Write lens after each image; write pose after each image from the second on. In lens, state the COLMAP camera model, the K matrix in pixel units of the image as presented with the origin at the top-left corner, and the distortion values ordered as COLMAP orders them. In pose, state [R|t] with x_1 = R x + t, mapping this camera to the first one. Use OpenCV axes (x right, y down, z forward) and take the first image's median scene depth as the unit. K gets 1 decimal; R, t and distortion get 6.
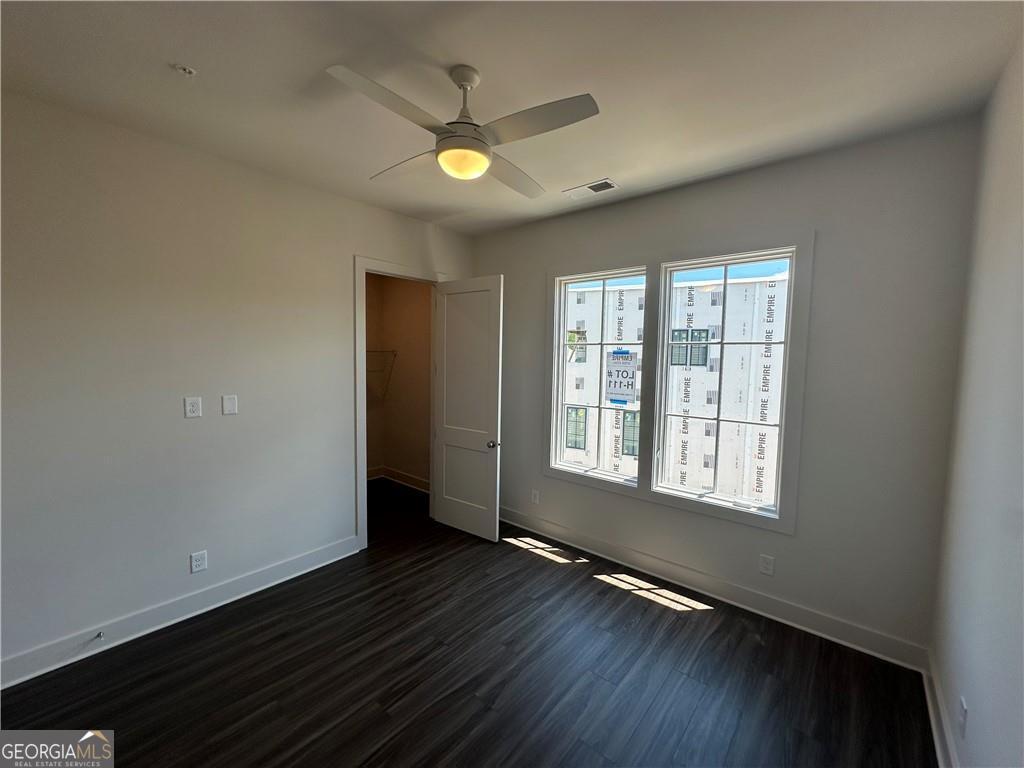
lens RADIAL K [[410.8, 0, 510.0], [0, 410.8, 384.1], [0, 0, 1]] dist [-0.000090, -0.000038]
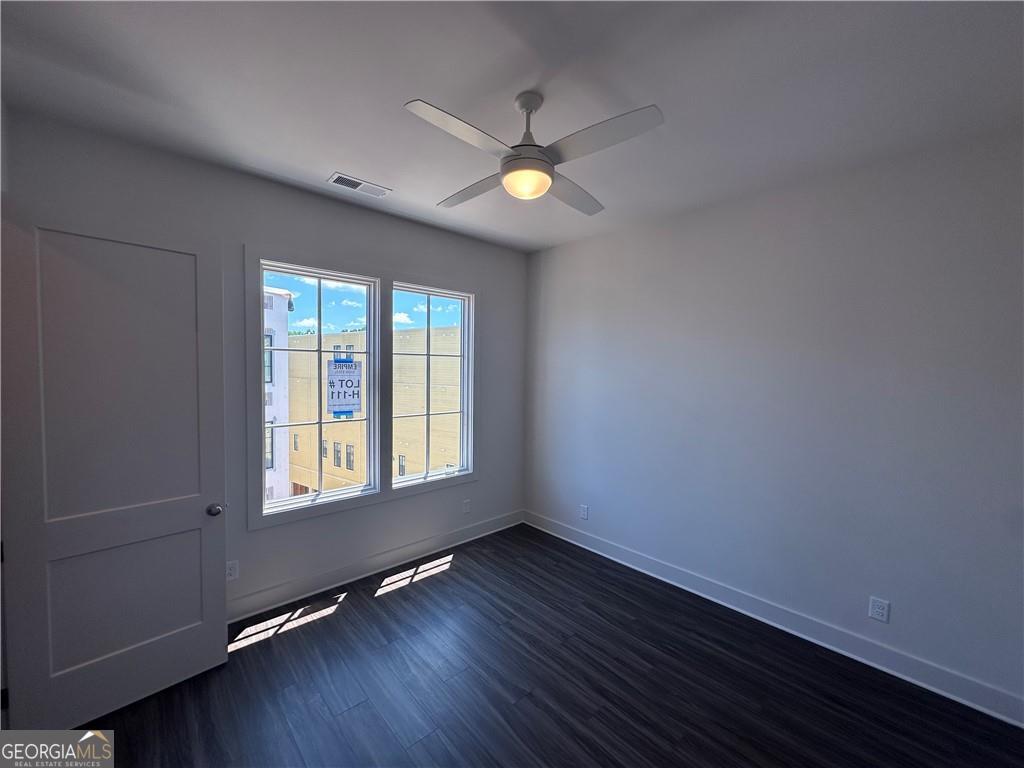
lens RADIAL K [[410.8, 0, 510.0], [0, 410.8, 384.1], [0, 0, 1]] dist [-0.000090, -0.000038]
pose [[0.119129, -0.055327, 0.991336, -0.638866], [0.056889, 0.997186, 0.048817, -0.049103], [-0.991248, 0.050580, 0.121941, 0.518930]]
